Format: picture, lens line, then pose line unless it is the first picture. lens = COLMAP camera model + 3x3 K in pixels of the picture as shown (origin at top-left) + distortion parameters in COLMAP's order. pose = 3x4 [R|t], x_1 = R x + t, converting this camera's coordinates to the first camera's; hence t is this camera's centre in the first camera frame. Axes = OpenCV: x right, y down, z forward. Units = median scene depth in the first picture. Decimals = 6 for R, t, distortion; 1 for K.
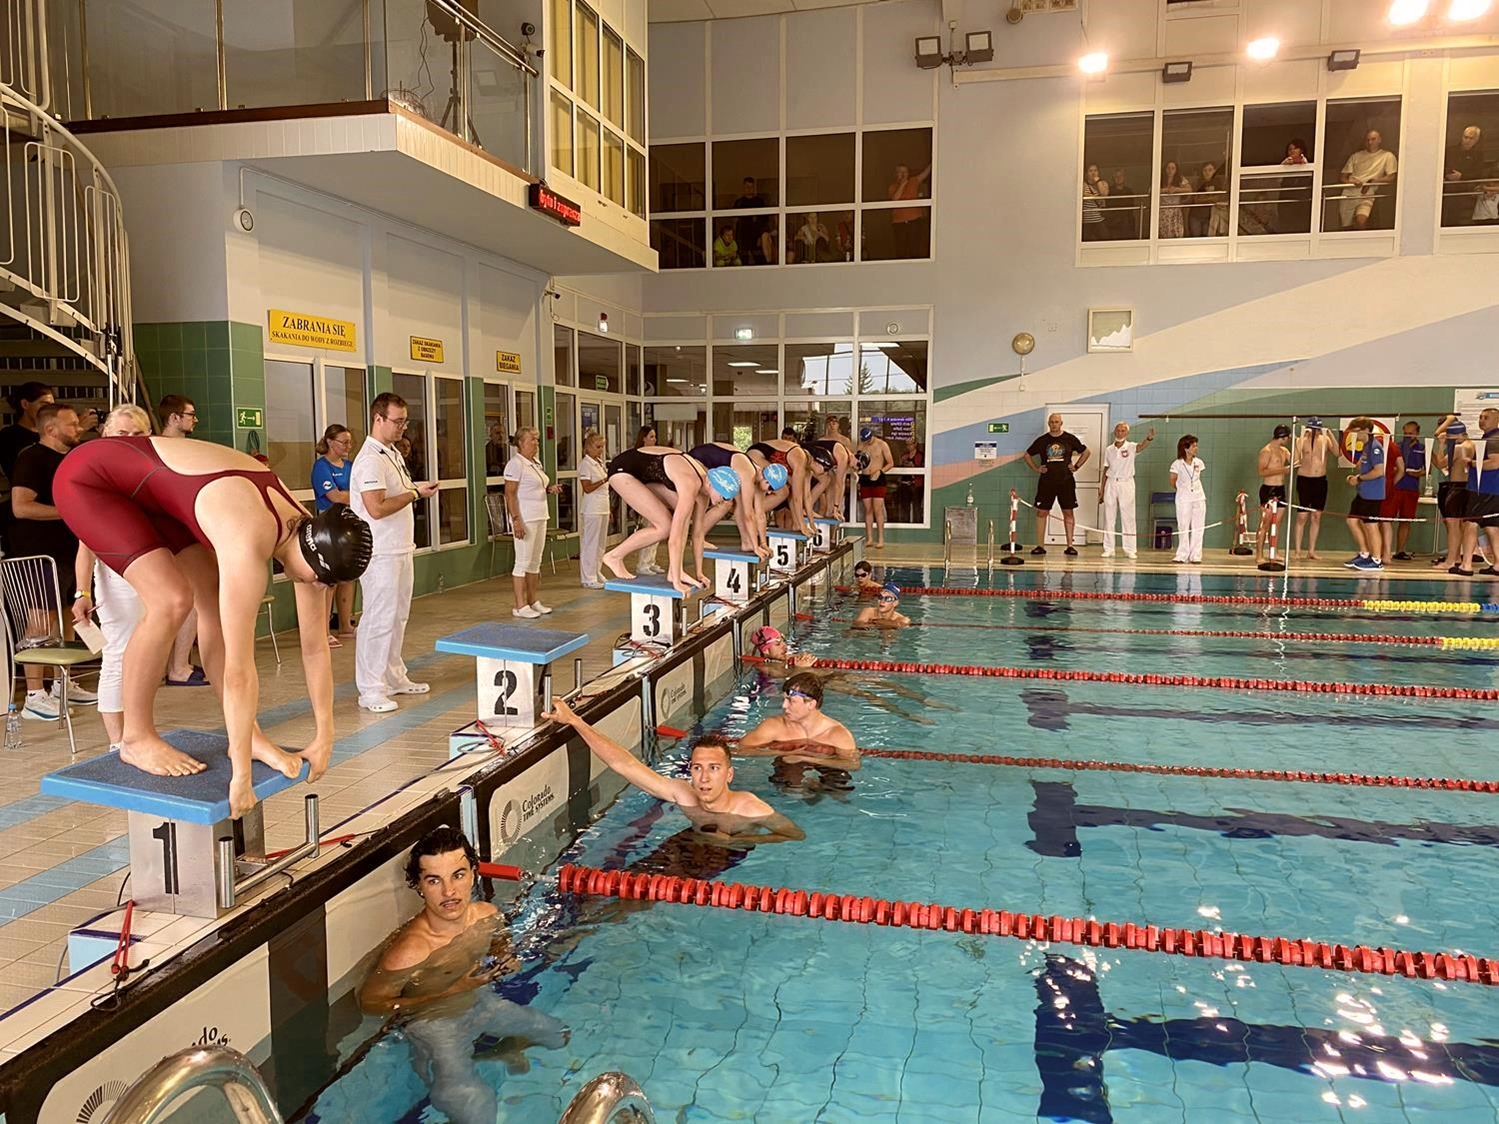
lens RADIAL K [[1145.7, 0, 738.6], [0, 1145.7, 560.2], [0, 0, 1]] dist [0.027065, -0.035411]
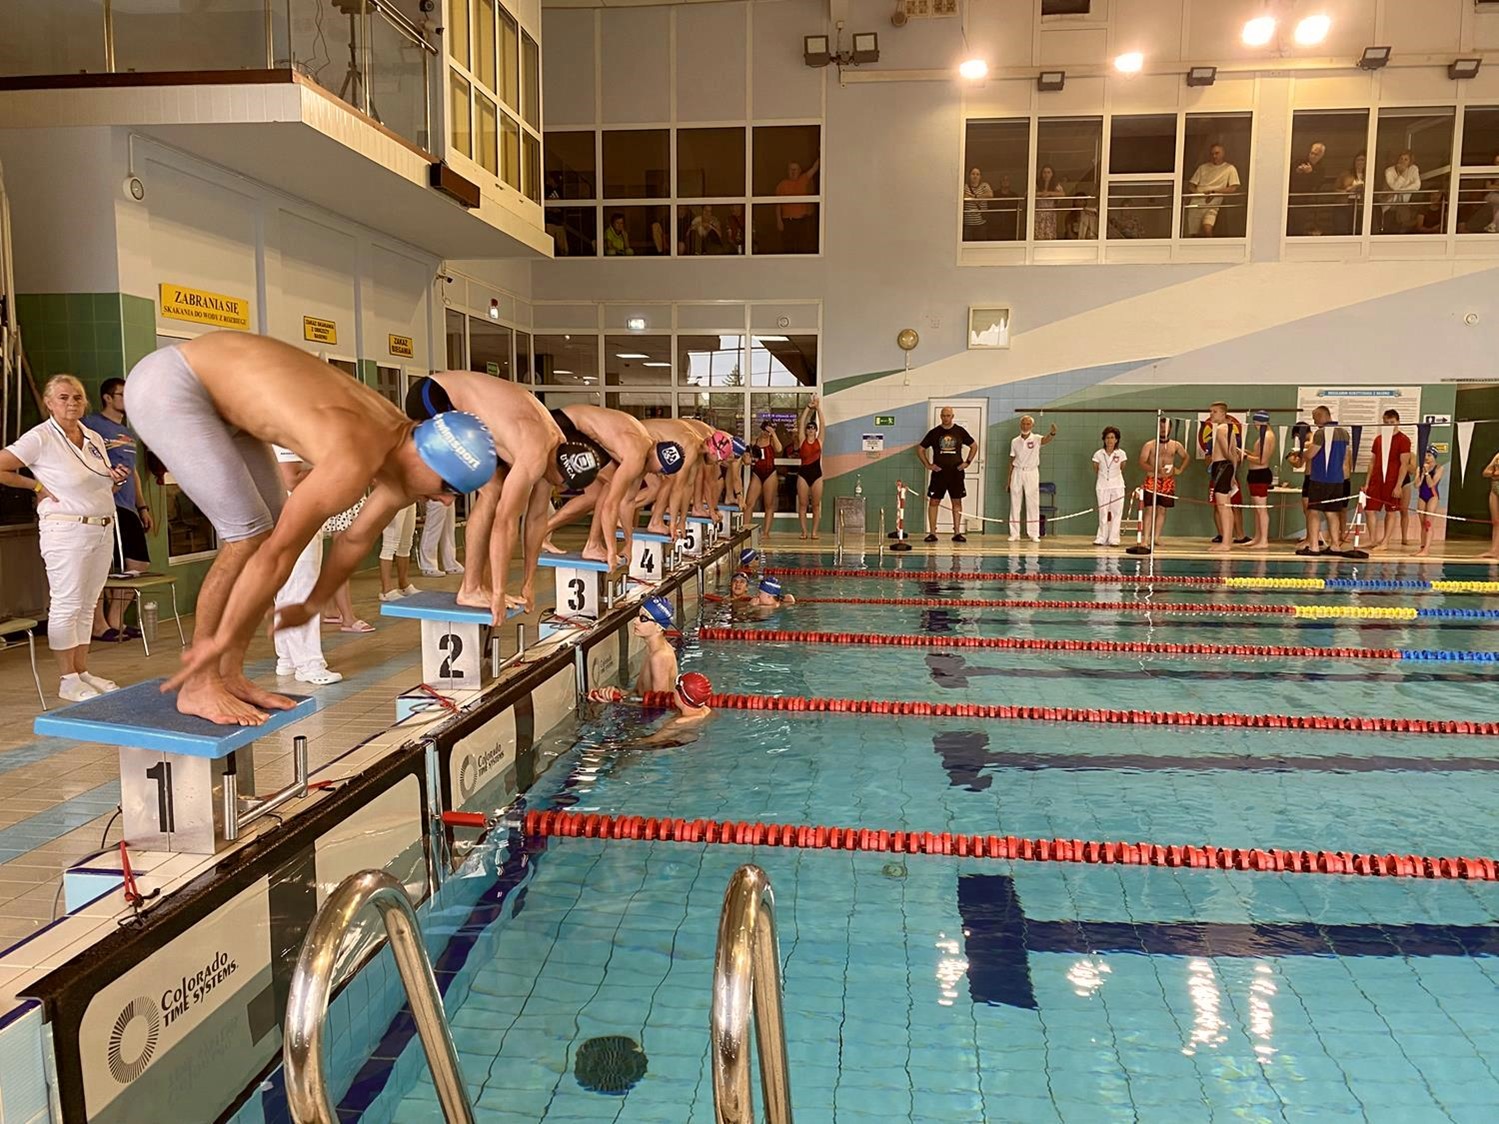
lens RADIAL K [[1147.3, 0, 754.0], [0, 1147.3, 579.8], [0, 0, 1]] dist [0.016484, -0.022872]
pose [[0.992428, -0.008676, 0.122517, -0.023587], [0.006603, 0.999828, 0.017316, 0.012401], [-0.122646, -0.016376, 0.992315, -0.016880]]
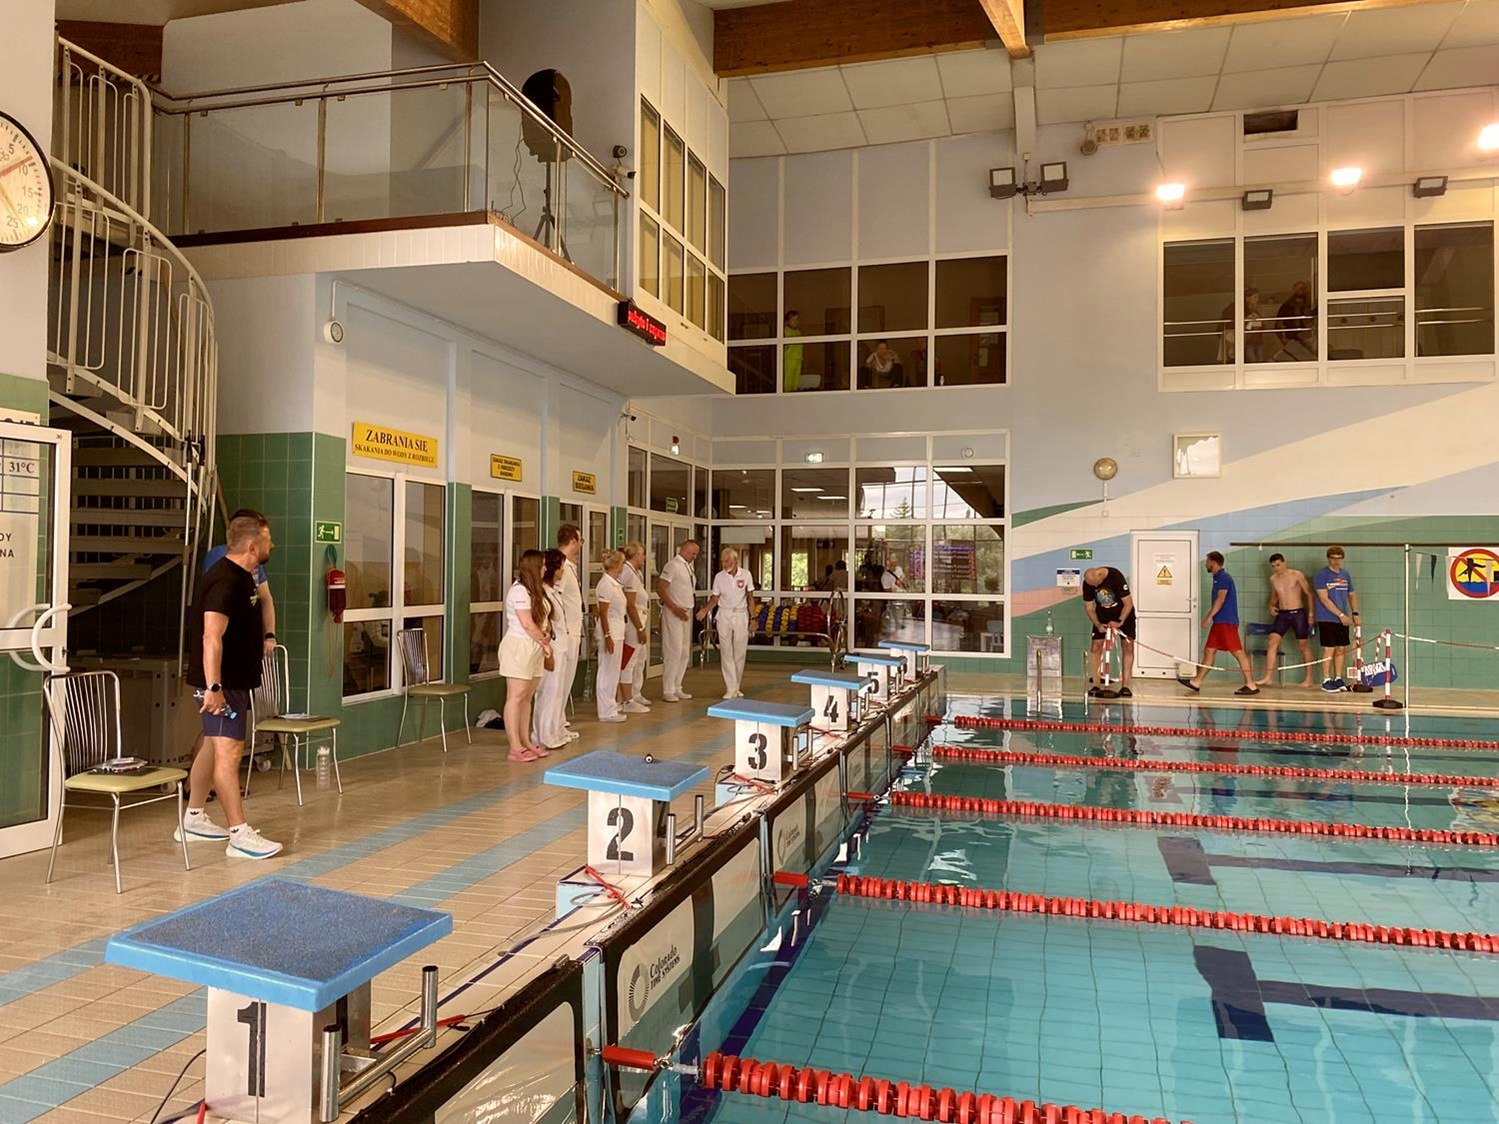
lens RADIAL K [[1140.4, 0, 732.1], [0, 1140.4, 552.1], [0, 0, 1]] dist [0.039994, -0.060279]
pose [[0.999109, 0.008025, -0.041434, -0.032592], [-0.012963, 0.992651, -0.120314, 0.002495], [0.040164, 0.120744, 0.991871, 0.044864]]
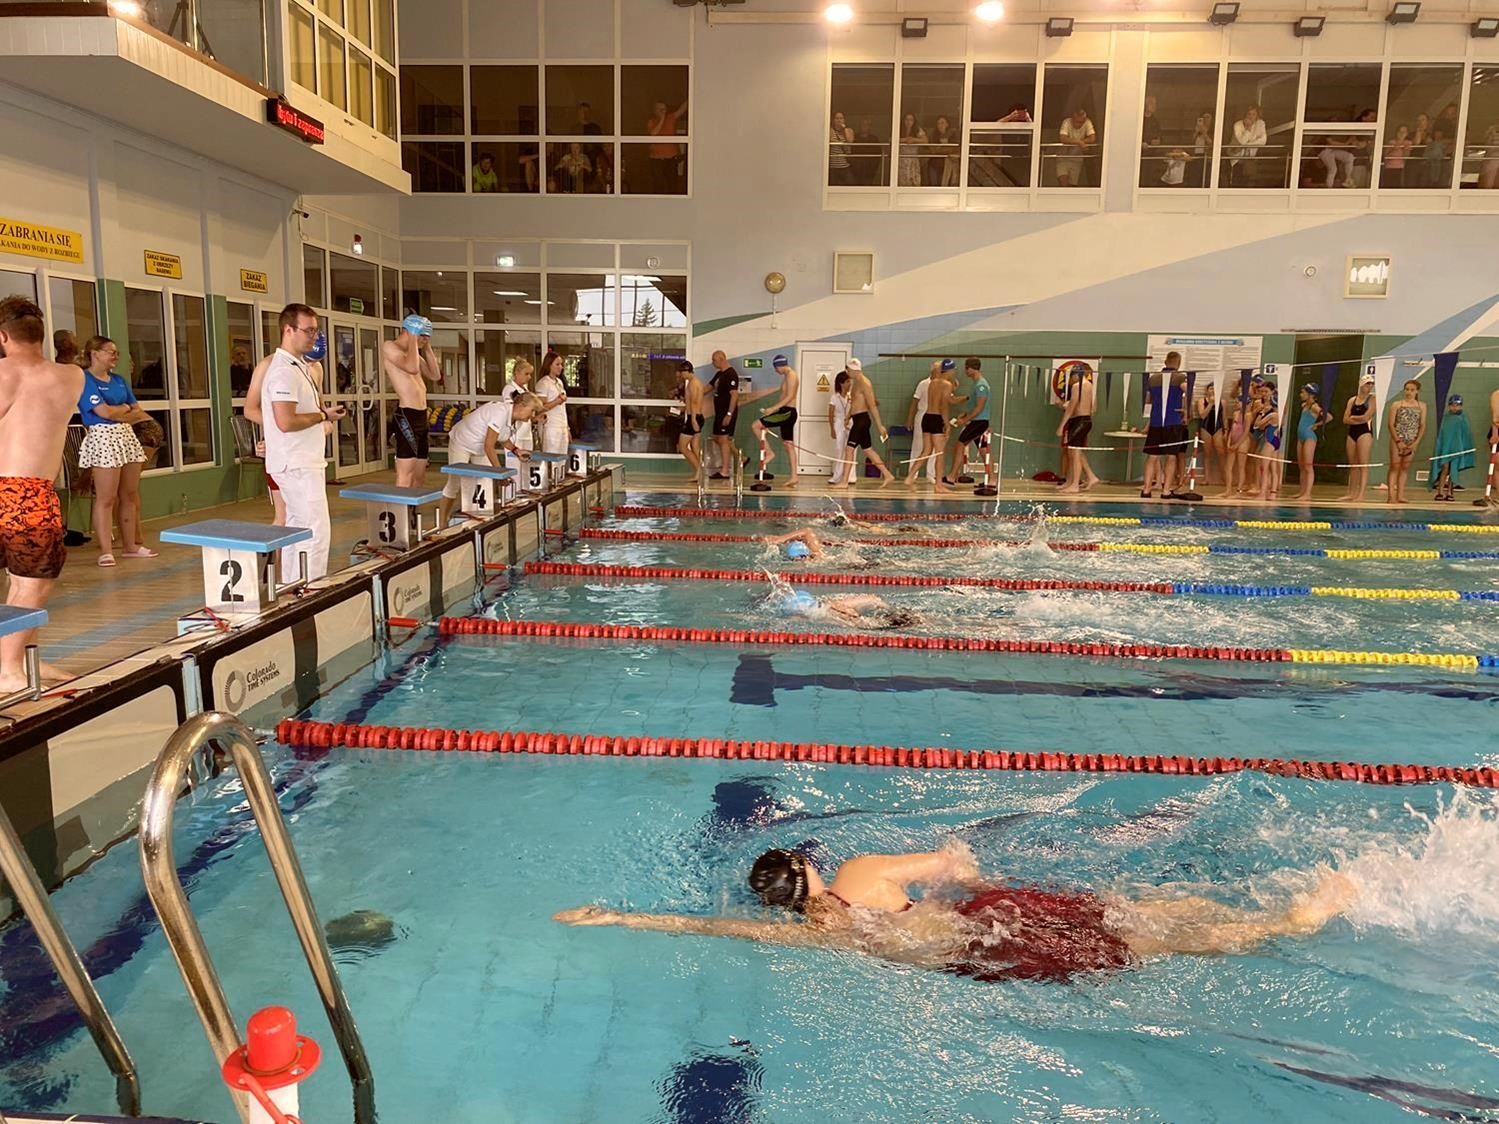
lens RADIAL K [[1154.8, 0, 731.5], [0, 1154.8, 570.3], [0, 0, 1]] dist [0.007842, -0.007056]
pose [[0.984773, -0.009973, 0.173560, 0.027845], [-0.000329, 0.998244, 0.059227, 0.015787], [-0.173846, -0.058383, 0.983041, -0.059166]]
